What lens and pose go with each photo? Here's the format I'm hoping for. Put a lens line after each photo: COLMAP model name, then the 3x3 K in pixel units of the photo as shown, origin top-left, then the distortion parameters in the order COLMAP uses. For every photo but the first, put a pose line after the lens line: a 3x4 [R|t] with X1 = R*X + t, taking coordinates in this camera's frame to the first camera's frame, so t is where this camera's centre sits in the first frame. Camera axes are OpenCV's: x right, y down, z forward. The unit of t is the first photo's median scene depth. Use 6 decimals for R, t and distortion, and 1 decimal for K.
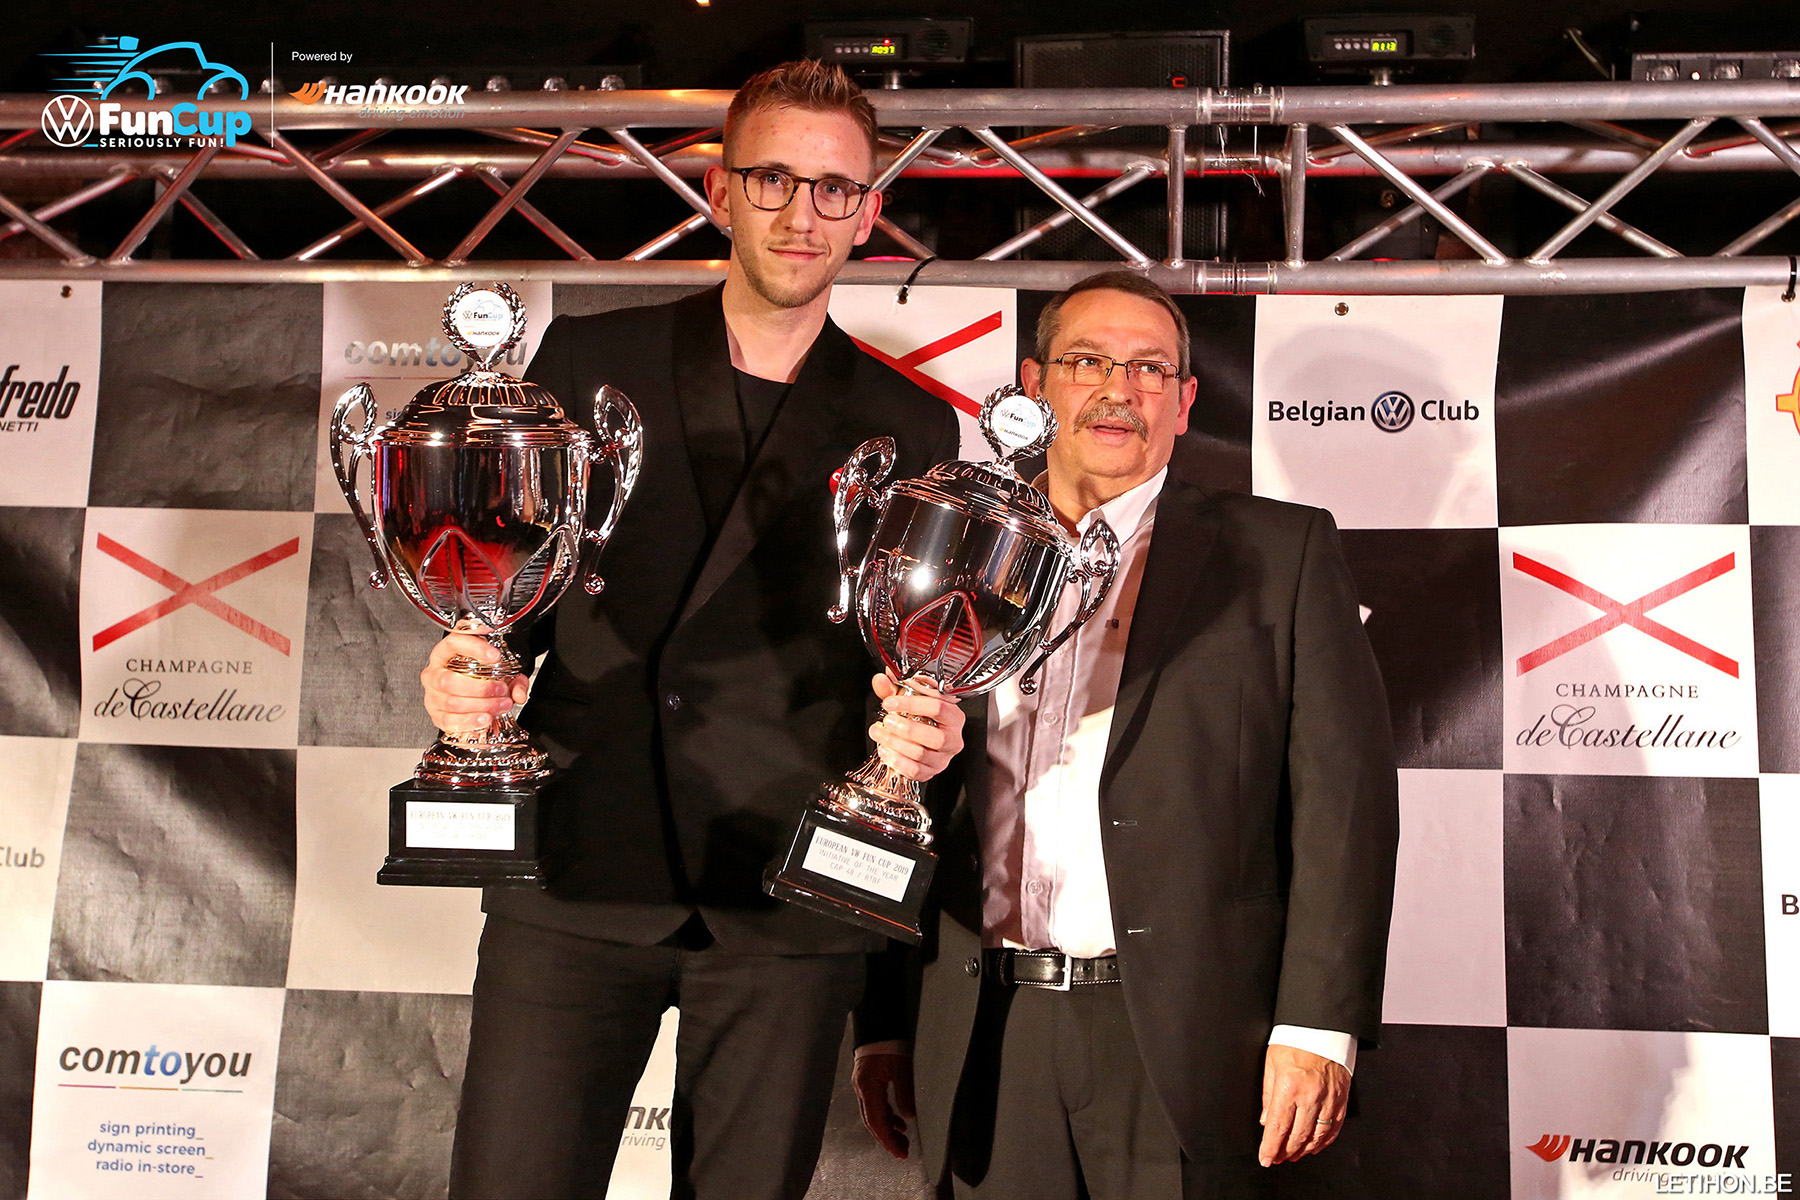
lens RADIAL K [[1975.7, 0, 961.1], [0, 1975.7, 528.3], [0, 0, 1]] dist [0.000175, 0.050248]
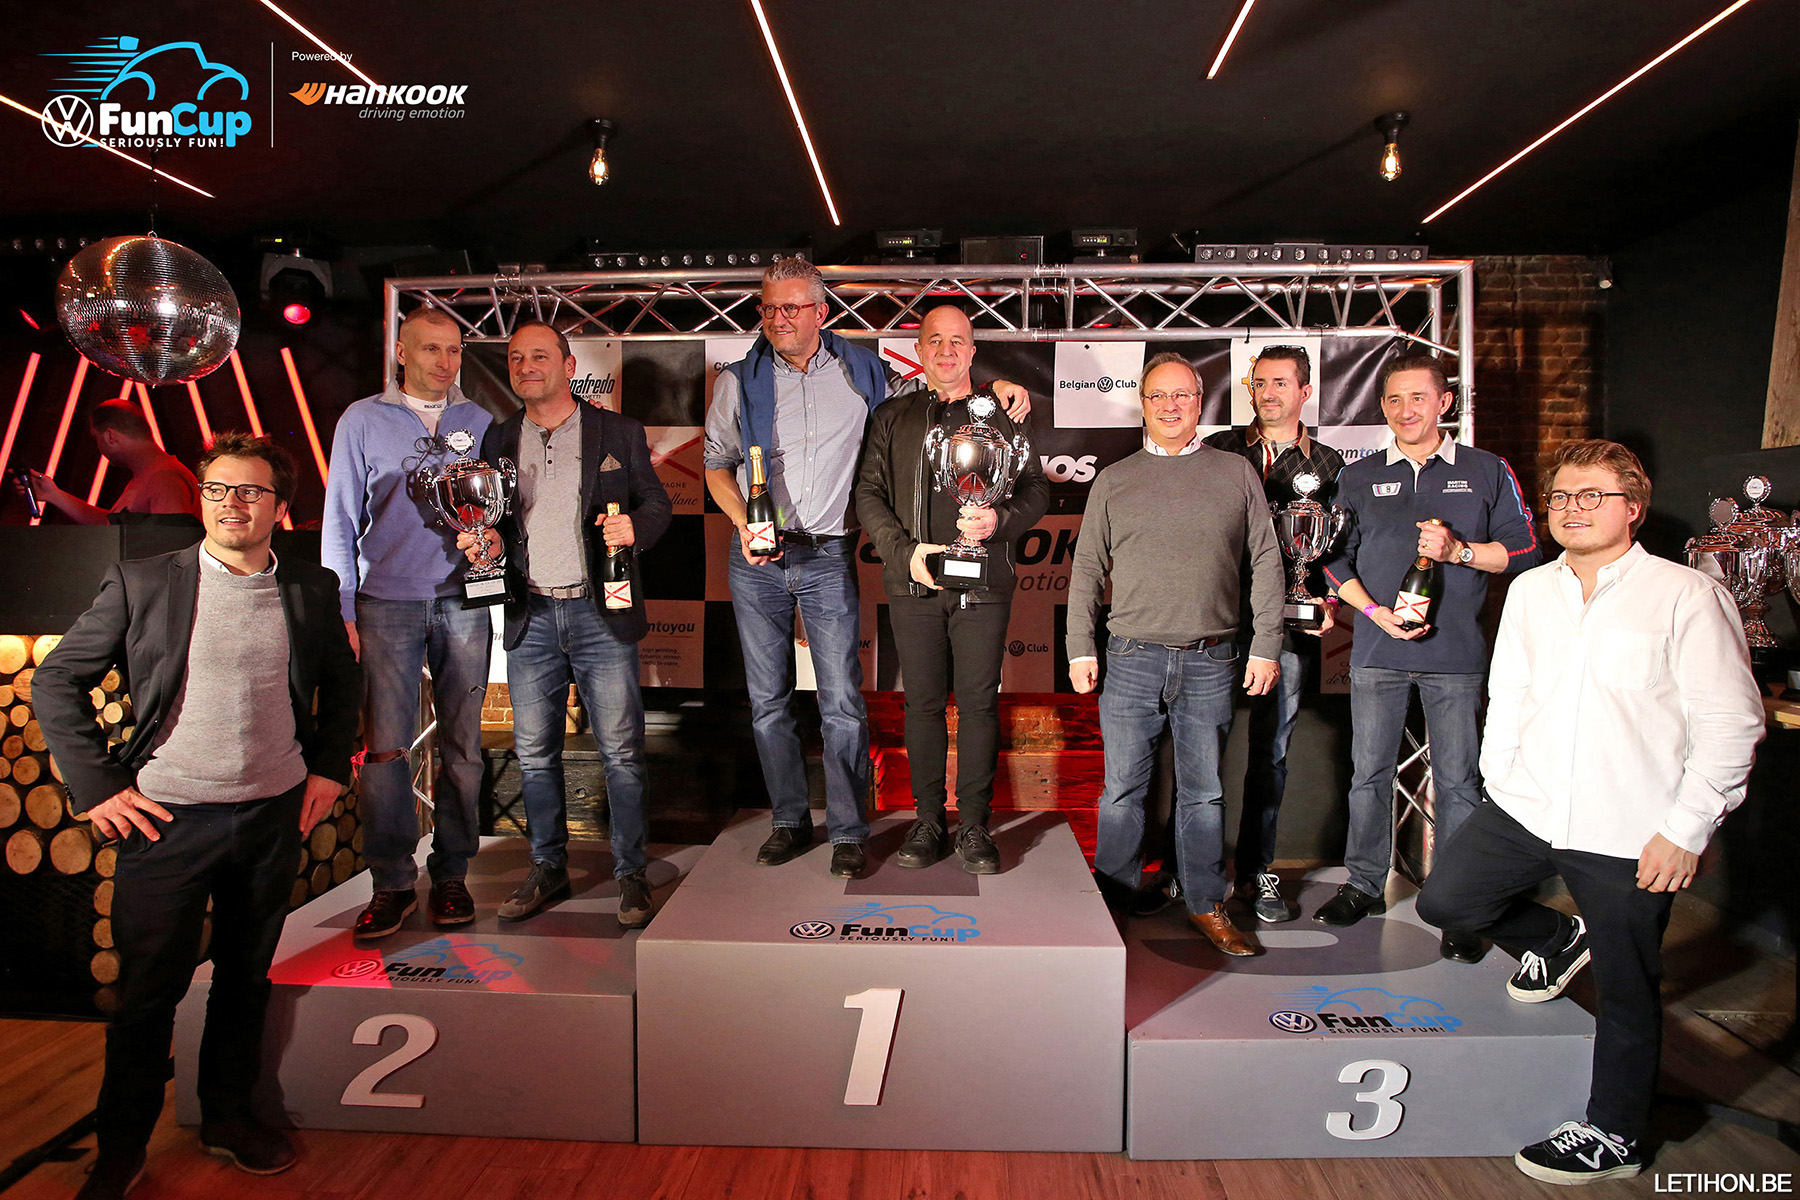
lens RADIAL K [[947.0, 0, 923.2], [0, 947.0, 552.9], [0, 0, 1]] dist [-0.077225, 0.035499]
pose [[0.999461, -0.016202, 0.028552, -0.072430], [0.012481, 0.991951, 0.126006, 0.004349], [-0.030363, -0.125582, 0.991618, -0.306408]]
